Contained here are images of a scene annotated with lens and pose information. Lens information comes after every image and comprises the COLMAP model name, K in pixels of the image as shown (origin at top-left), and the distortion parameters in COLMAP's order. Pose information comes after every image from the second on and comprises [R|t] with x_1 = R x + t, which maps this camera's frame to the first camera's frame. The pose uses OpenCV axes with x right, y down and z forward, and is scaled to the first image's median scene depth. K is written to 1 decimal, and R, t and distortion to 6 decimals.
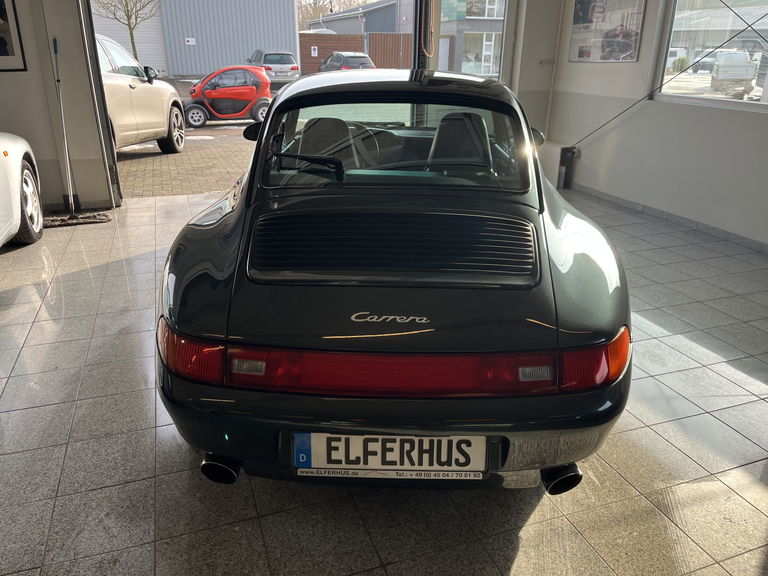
lens RADIAL K [[579.8, 0, 380.4], [0, 579.8, 284.3], [0, 0, 1]] dist [0.048240, -0.076063]
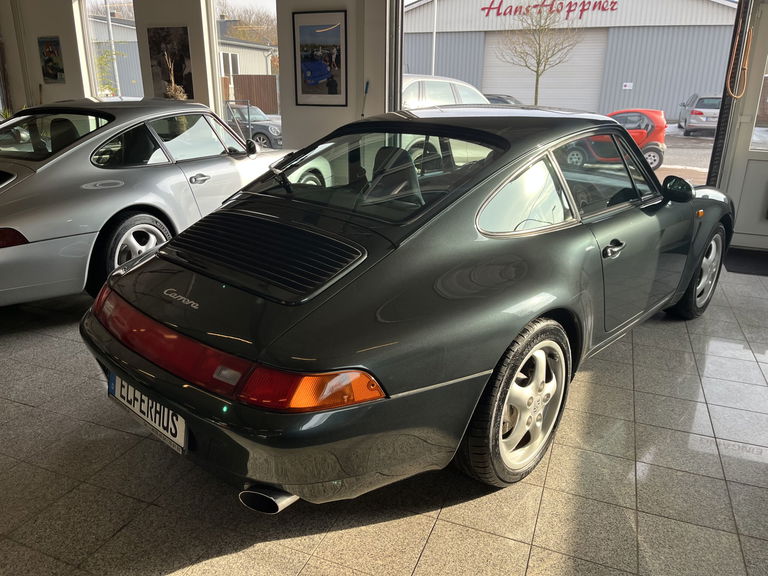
lens RADIAL K [[579.8, 0, 382.3], [0, 579.8, 291.4], [0, 0, 1]] dist [0.048240, -0.076063]
pose [[0.748430, 0.204995, -0.630737, 0.120969], [-0.241857, 0.969901, 0.028238, -0.009789], [0.617541, 0.131414, 0.775483, 0.037378]]
